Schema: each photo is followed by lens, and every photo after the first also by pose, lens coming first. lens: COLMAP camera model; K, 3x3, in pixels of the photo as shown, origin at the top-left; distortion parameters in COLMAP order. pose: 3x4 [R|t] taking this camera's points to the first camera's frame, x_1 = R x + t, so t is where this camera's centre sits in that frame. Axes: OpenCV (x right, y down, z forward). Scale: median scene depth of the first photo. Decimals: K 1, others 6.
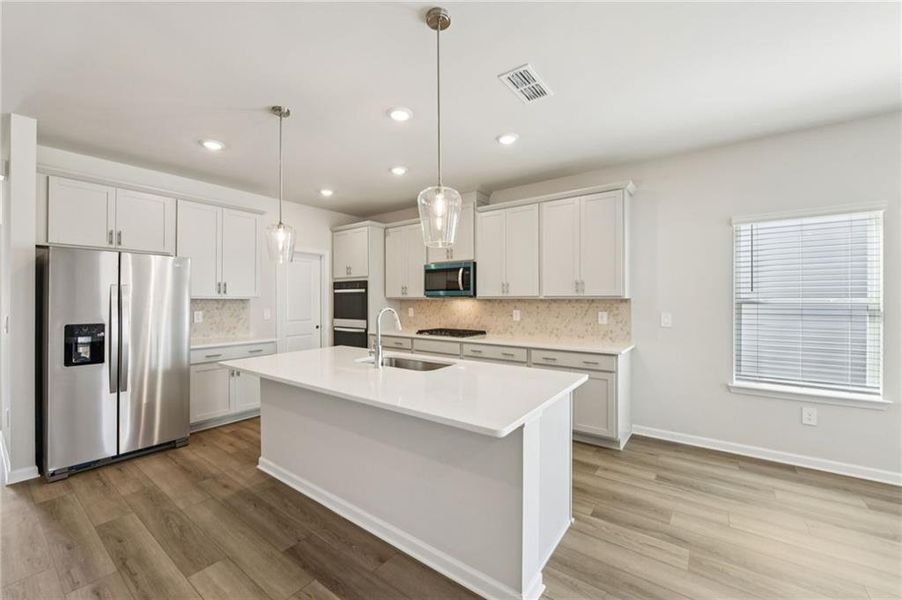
lens RADIAL K [[361.0, 0, 448.4], [0, 361.0, 300.8], [0, 0, 1]] dist [-0.006128, -0.000188]
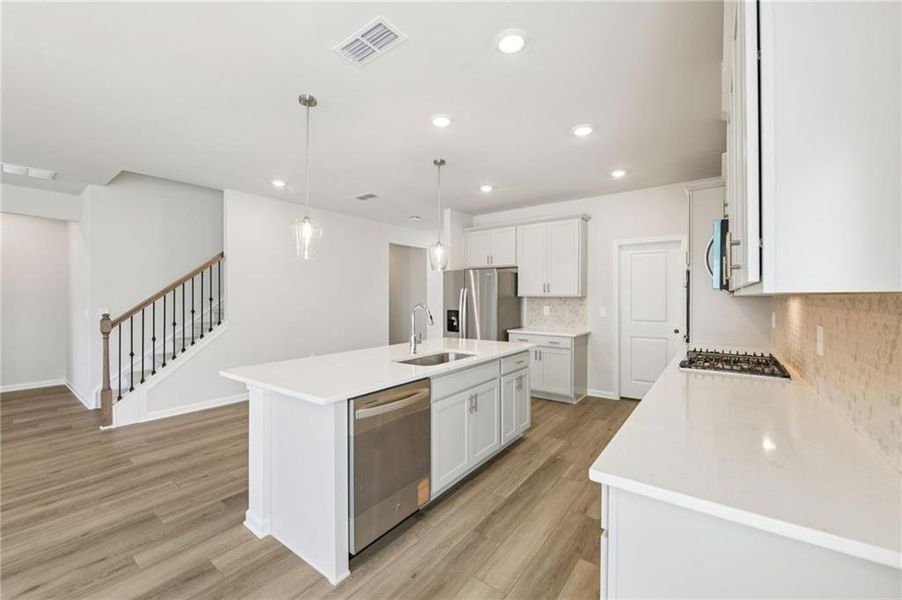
lens RADIAL K [[362.6, 0, 449.1], [0, 362.6, 297.7], [0, 0, 1]] dist [-0.006823, -0.000088]
pose [[-0.009546, 0.001556, -0.999953, 0.710148], [-0.001747, 0.999997, 0.001573, -0.003281], [0.999953, 0.001761, -0.009544, 0.795968]]
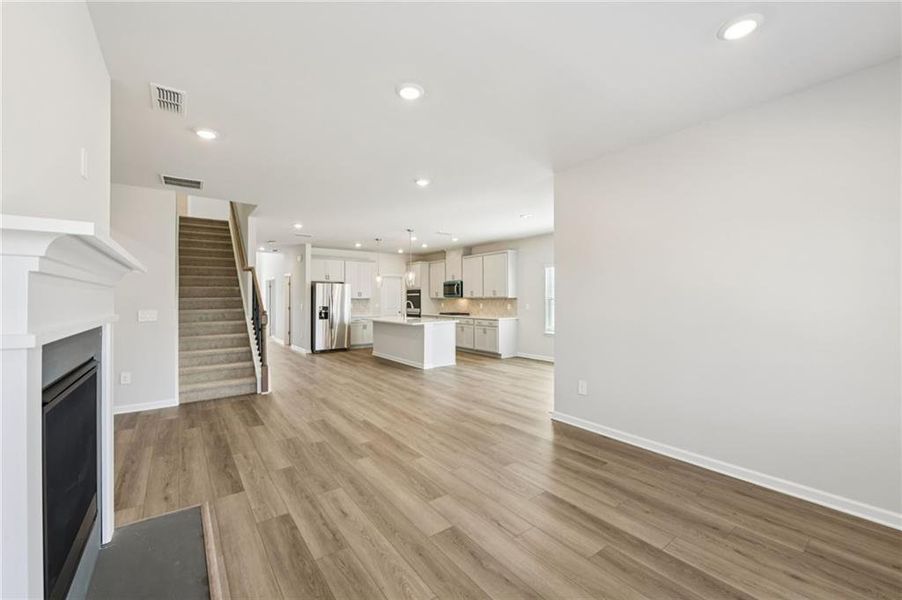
lens RADIAL K [[362.6, 0, 449.1], [0, 362.6, 297.7], [0, 0, 1]] dist [-0.006823, -0.000088]
pose [[0.957514, -0.004412, -0.288353, 0.808157], [0.002875, 0.999979, -0.005751, 0.004756], [0.288373, 0.004678, 0.957507, -1.443686]]
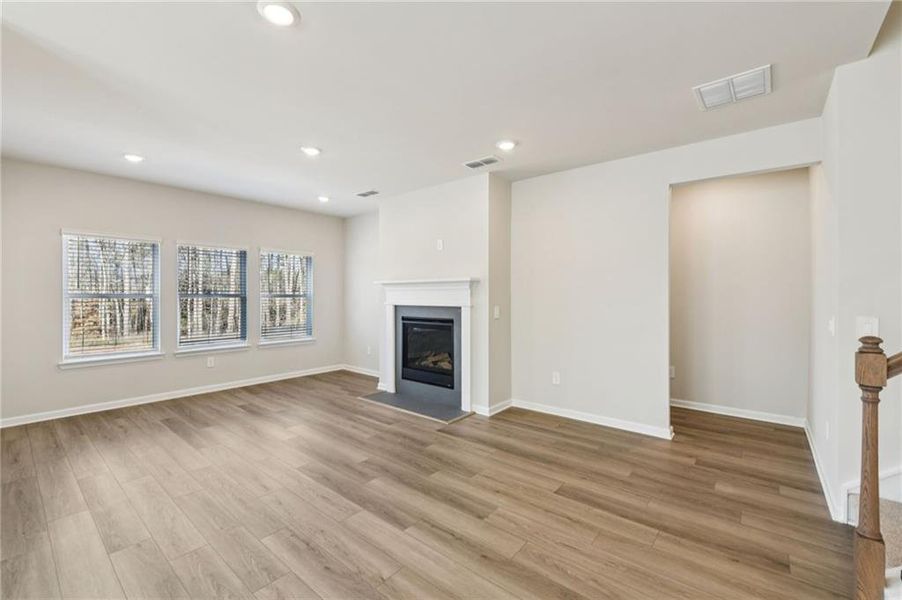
lens RADIAL K [[379.3, 0, 446.6], [0, 379.3, 299.1], [0, 0, 1]] dist [-0.008867, -0.000078]
pose [[-0.998367, -0.001504, 0.057099, 0.104503], [-0.000816, 0.999927, 0.012065, 0.001229], [-0.057113, 0.011999, -0.998296, 0.215781]]
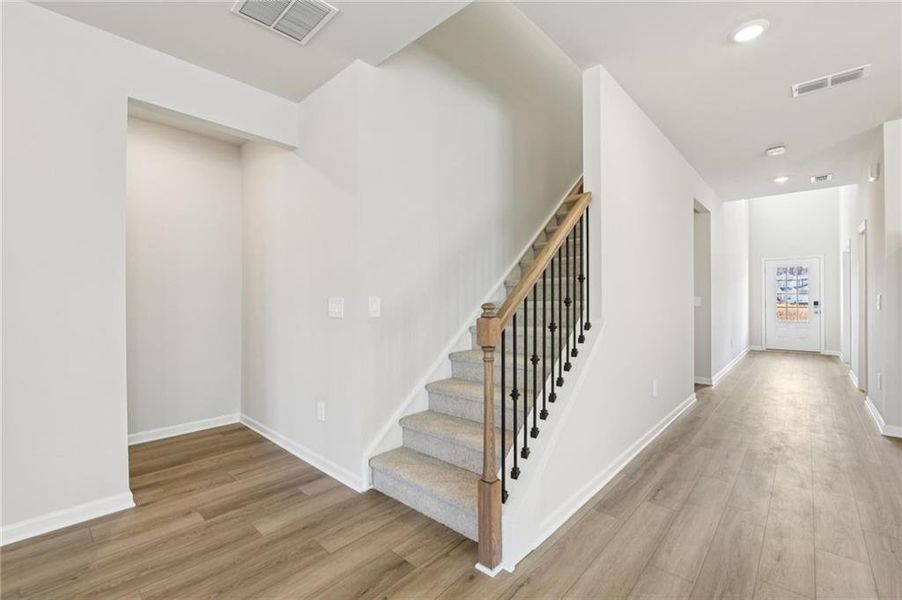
lens RADIAL K [[387.7, 0, 451.0], [0, 387.7, 300.0], [0, 0, 1]] dist [-0.009847, -0.000104]
pose [[-0.105893, 0.000113, -0.994378, 0.146874], [0.002347, 0.999997, -0.000136, 0.044547], [0.994375, -0.002348, -0.105893, -0.227948]]
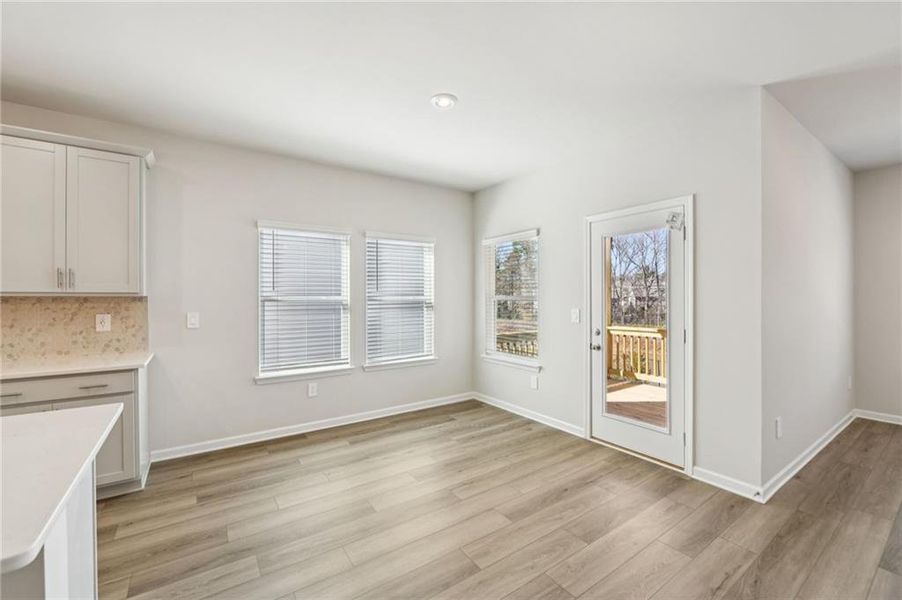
lens RADIAL K [[370.1, 0, 448.0], [0, 370.1, 298.6], [0, 0, 1]] dist [-0.006980, -0.000423]
pose [[0.325493, -0.002969, 0.945540, -0.056705], [0.004902, 0.999987, 0.001453, 0.000749], [-0.945532, 0.004163, 0.325503, 0.101729]]
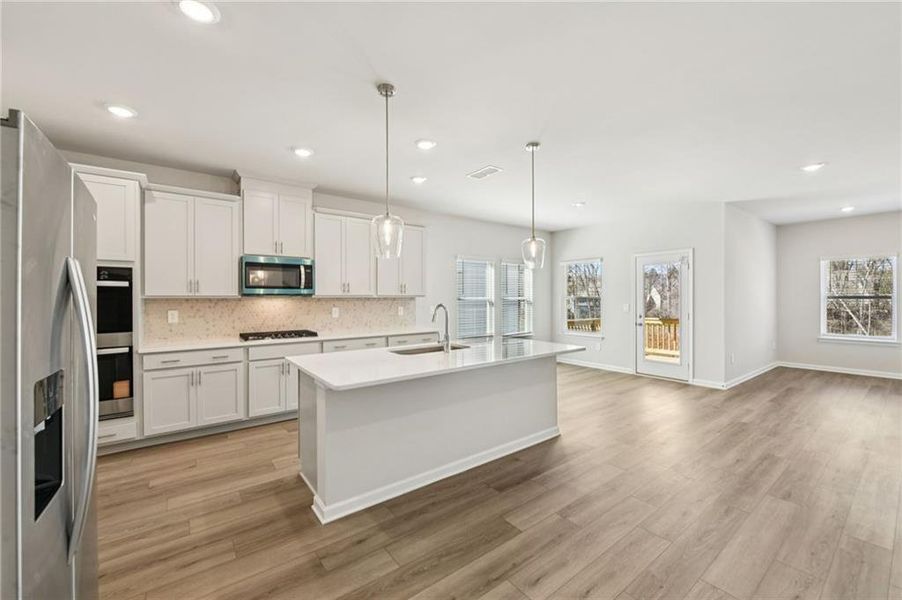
lens RADIAL K [[362.6, 0, 449.1], [0, 362.6, 297.7], [0, 0, 1]] dist [-0.006823, -0.000088]
pose [[0.281102, -0.001072, 0.959677, -0.983682], [0.005862, 0.999983, -0.000600, -0.002911], [-0.959660, 0.005794, 0.281103, 0.449235]]
